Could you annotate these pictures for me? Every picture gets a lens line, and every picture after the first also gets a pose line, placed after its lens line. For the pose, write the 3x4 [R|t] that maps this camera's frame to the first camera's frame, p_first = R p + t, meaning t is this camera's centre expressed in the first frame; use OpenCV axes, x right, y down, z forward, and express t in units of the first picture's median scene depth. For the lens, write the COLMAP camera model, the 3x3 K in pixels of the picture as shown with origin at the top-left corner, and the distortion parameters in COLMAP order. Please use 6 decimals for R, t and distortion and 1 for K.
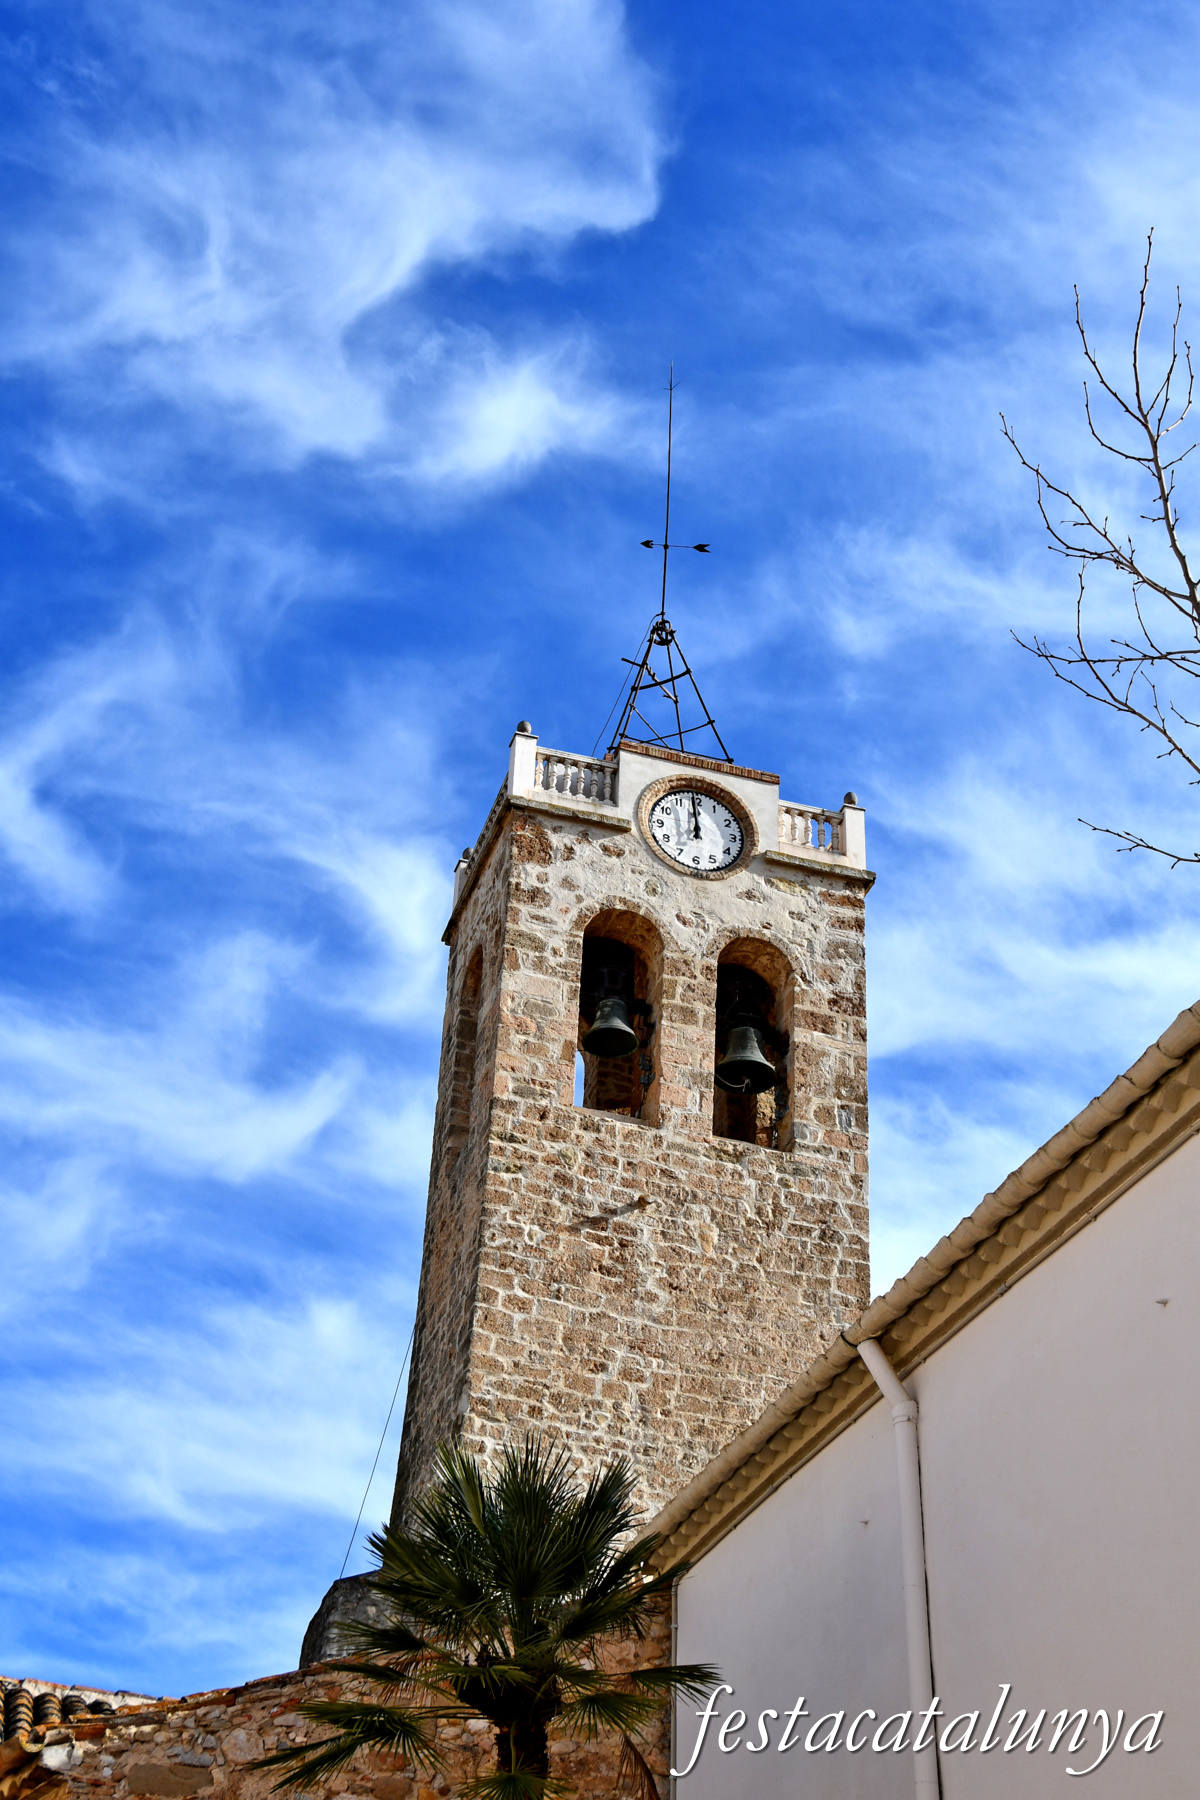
lens RADIAL K [[2337.6, 0, 588.2], [0, 2337.6, 923.2], [0, 0, 1]] dist [0.251121, 0.000000]
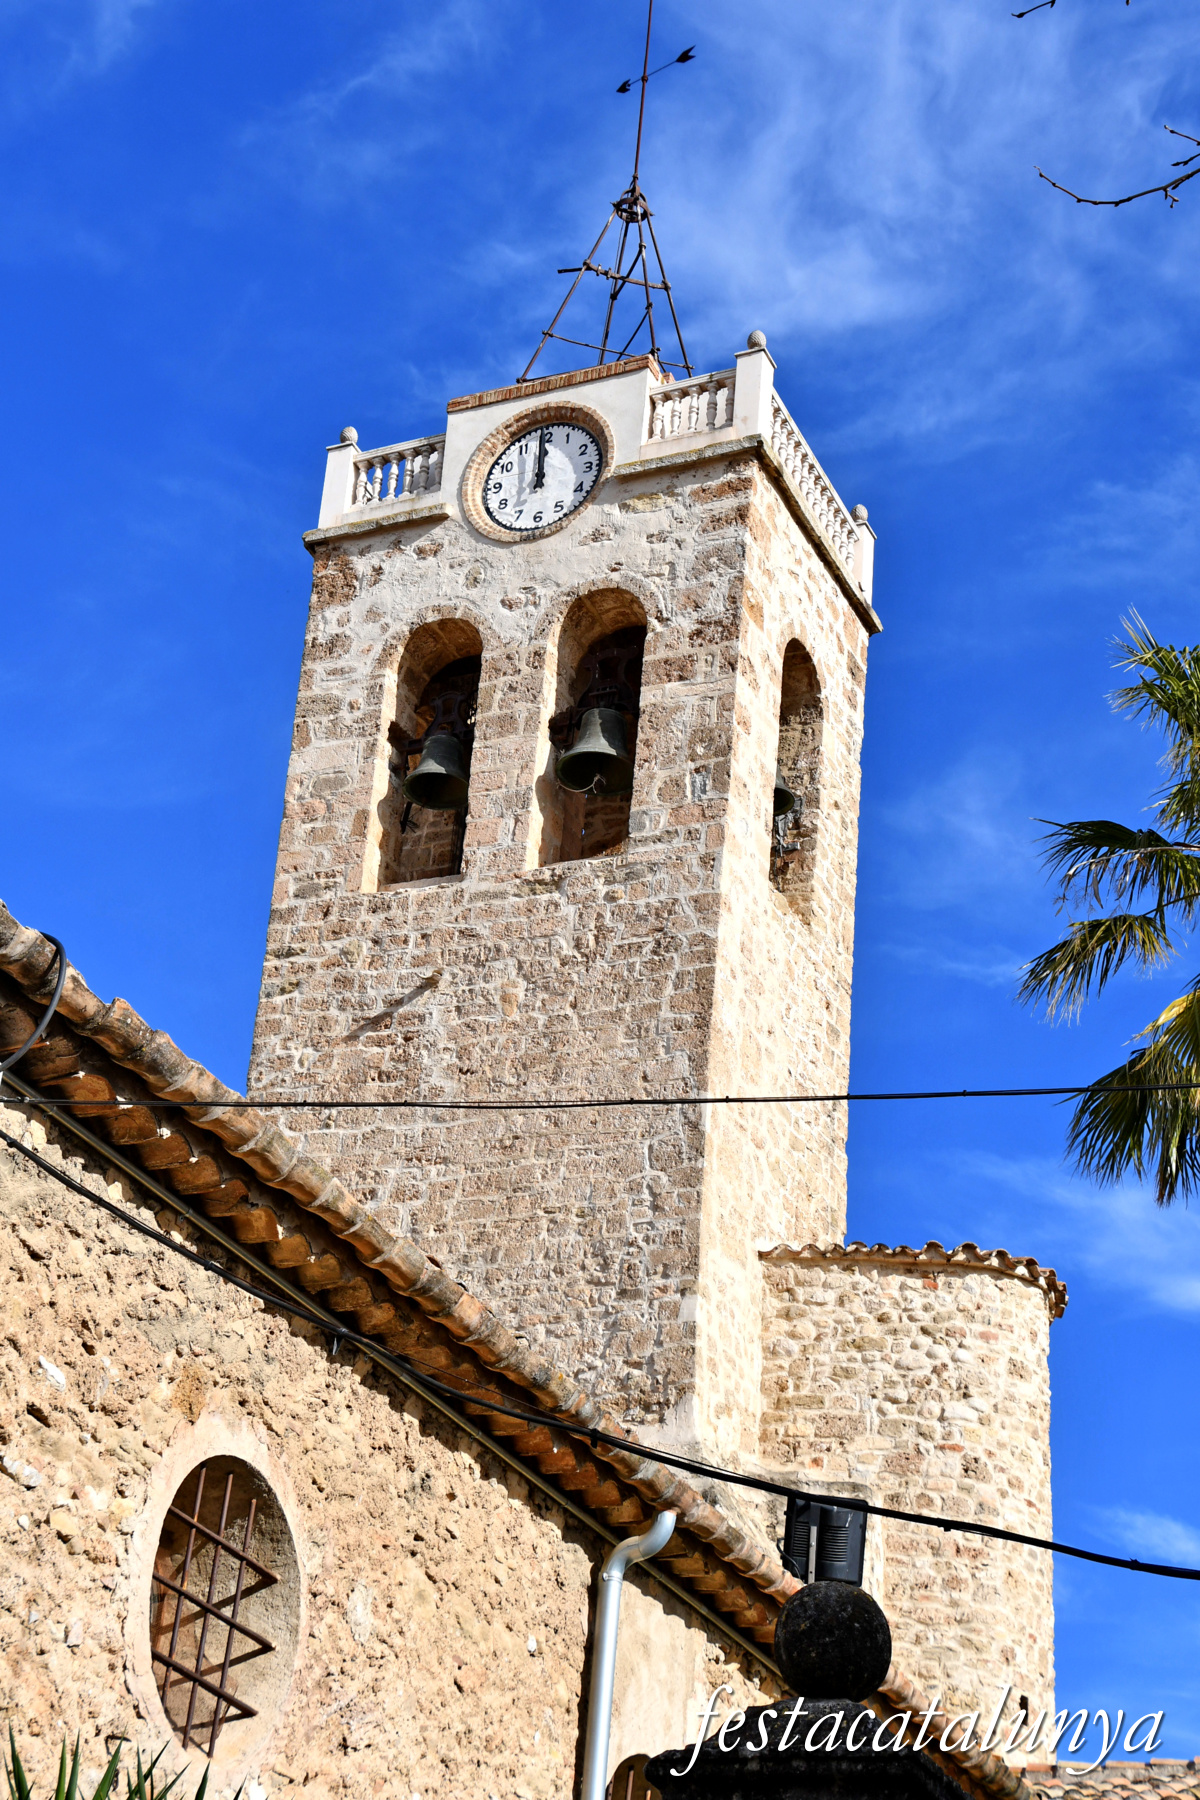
lens RADIAL K [[3136.7, 0, 584.0], [0, 3136.7, 890.5], [0, 0, 1]] dist [0.363393, 0.000000]
pose [[0.740857, -0.300984, -0.600450, 0.731735], [0.334609, 0.940533, -0.058602, 0.175508], [0.582381, -0.157501, 0.797512, 0.191821]]
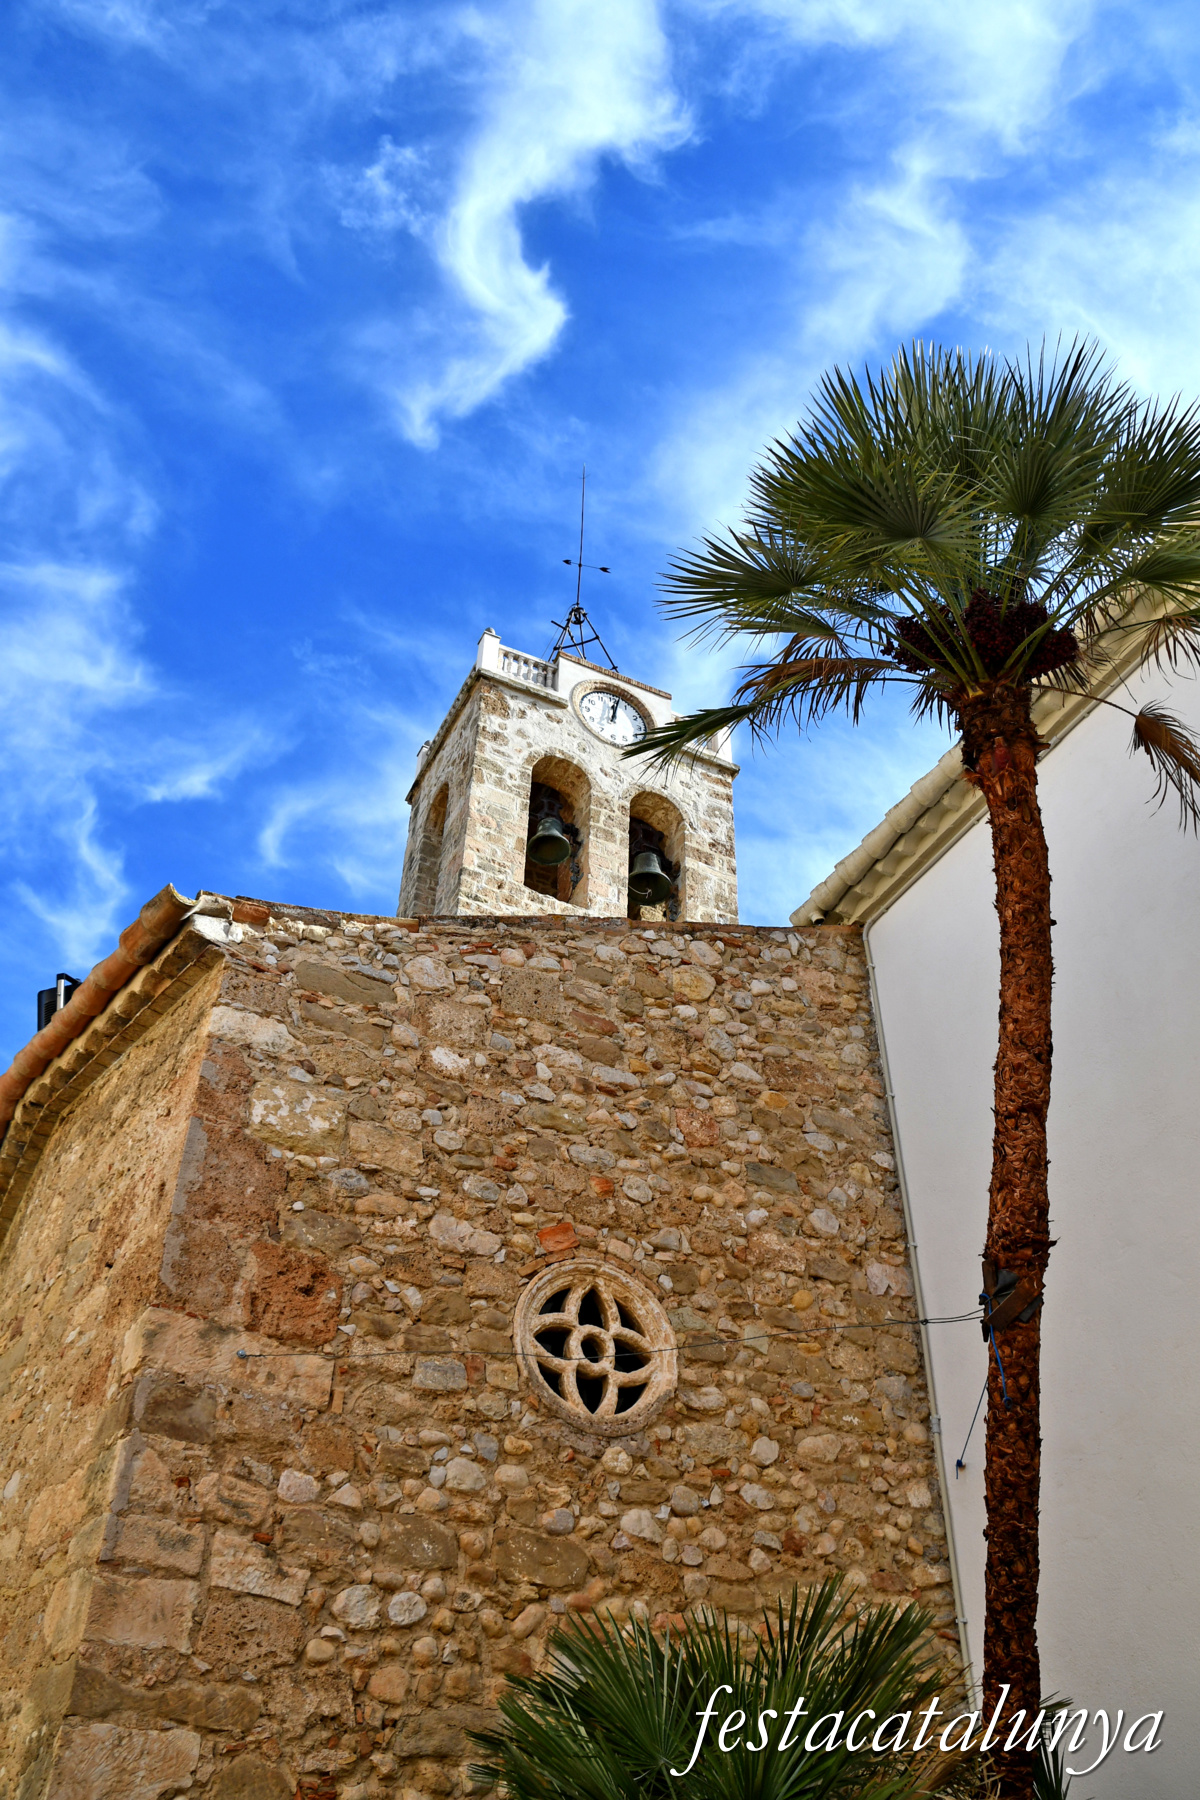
lens RADIAL K [[1402.1, 0, 576.6], [0, 1402.1, 918.6], [0, 0, 1]] dist [-0.153721, 0.077188]
pose [[0.987873, 0.086129, 0.129183, -0.077690], [-0.072751, 0.991815, -0.104931, 0.182733], [-0.137163, 0.094261, 0.986053, 0.264624]]
